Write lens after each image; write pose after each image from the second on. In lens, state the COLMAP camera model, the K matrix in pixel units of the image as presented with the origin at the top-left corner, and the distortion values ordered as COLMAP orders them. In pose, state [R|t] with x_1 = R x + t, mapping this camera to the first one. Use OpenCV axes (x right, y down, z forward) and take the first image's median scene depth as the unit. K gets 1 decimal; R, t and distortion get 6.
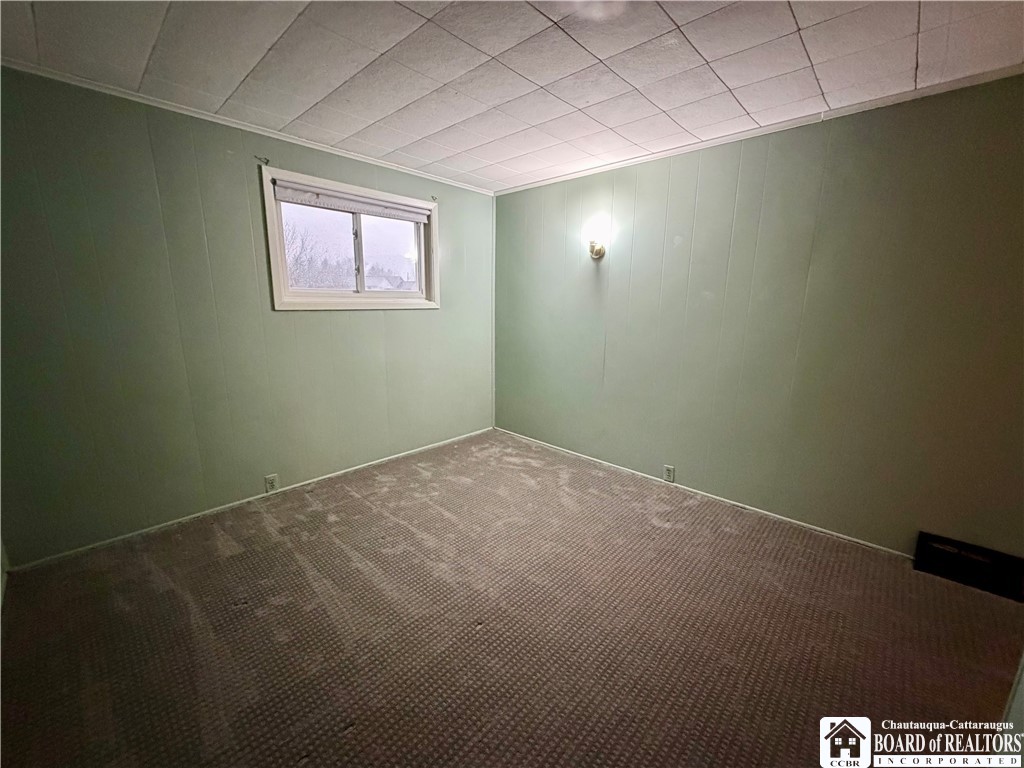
lens RADIAL K [[408.4, 0, 511.2], [0, 408.4, 380.9], [0, 0, 1]] dist [0.000031, 0.000958]
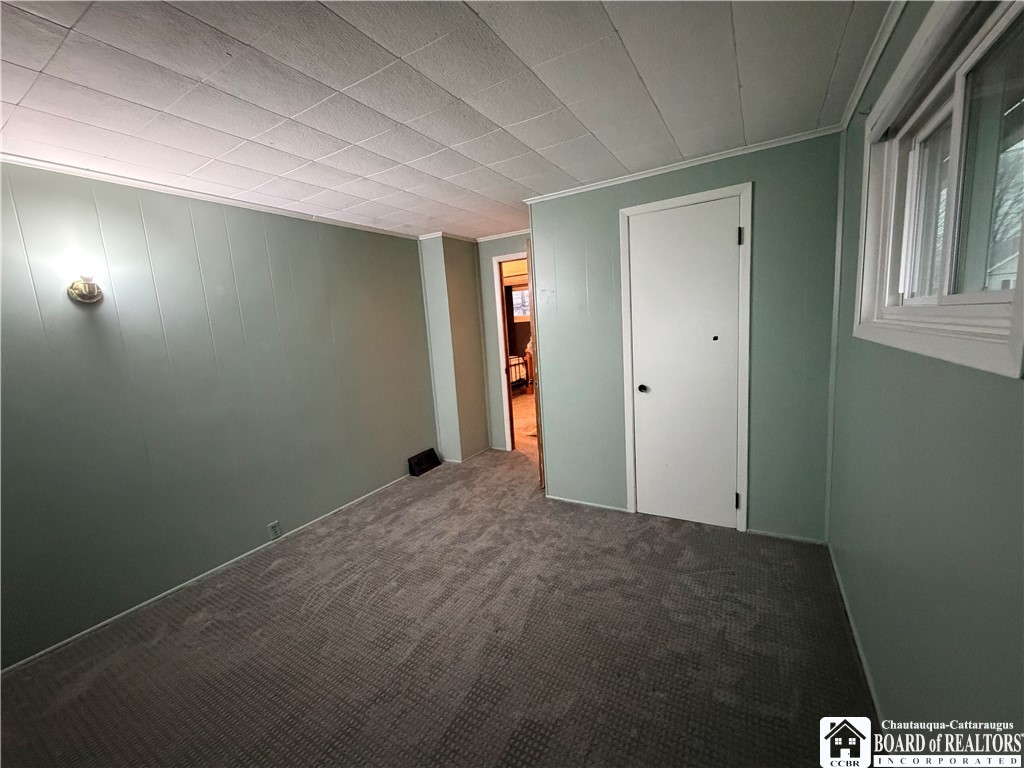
lens RADIAL K [[408.4, 0, 512.8], [0, 408.4, 388.1], [0, 0, 1]] dist [0.000031, 0.000958]
pose [[-0.221029, -0.139784, 0.965198, -0.625101], [0.261311, 0.945000, 0.196699, -0.133892], [-0.939608, 0.295693, -0.172345, 0.548107]]
